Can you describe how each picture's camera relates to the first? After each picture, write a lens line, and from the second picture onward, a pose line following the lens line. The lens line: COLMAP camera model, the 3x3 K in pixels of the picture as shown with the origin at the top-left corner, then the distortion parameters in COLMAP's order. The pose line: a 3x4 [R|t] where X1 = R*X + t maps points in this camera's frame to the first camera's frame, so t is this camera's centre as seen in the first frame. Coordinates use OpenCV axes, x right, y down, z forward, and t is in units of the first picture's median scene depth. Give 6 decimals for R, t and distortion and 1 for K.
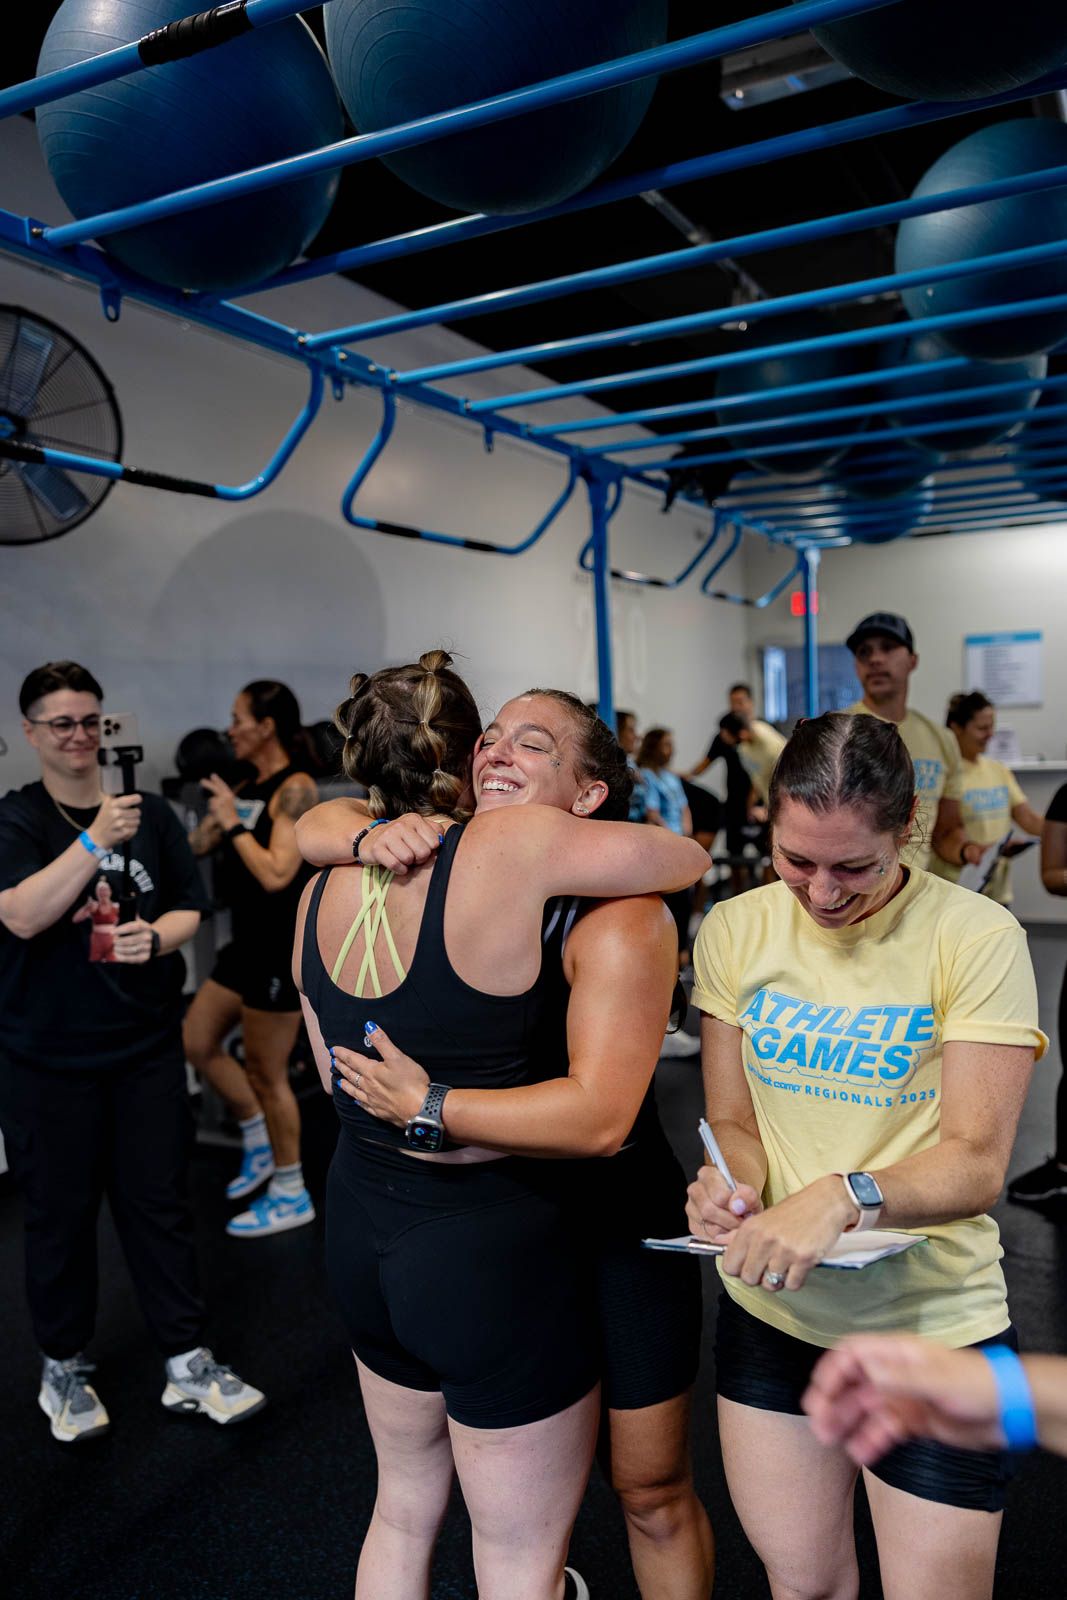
lens RADIAL K [[1255.7, 0, 540.8], [0, 1255.7, 801.7], [0, 0, 1]] dist [0.010683, 0.013527]
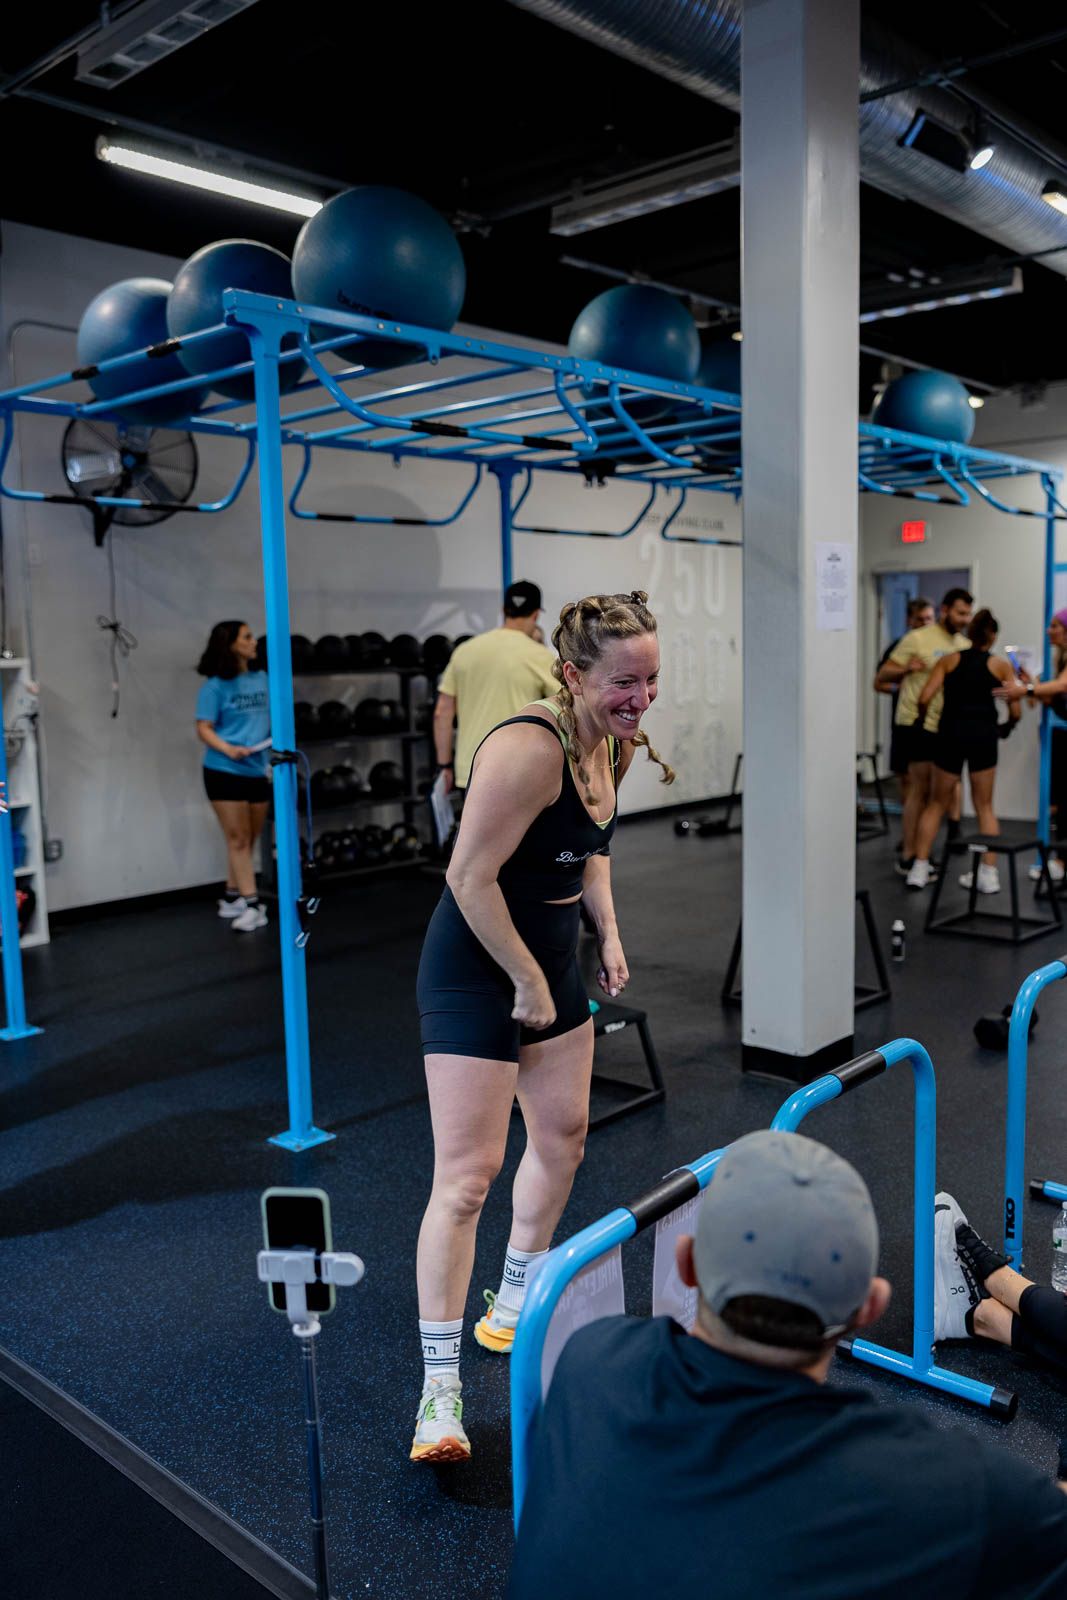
lens RADIAL K [[1365.5, 0, 533.5], [0, 1365.5, 798.7], [0, 0, 1]] dist [-0.019100, 0.001185]
pose [[0.961463, 0.049166, -0.270503, 0.662134], [-0.033259, 0.997454, 0.063078, 0.032344], [0.272915, -0.051650, 0.960651, -0.701163]]
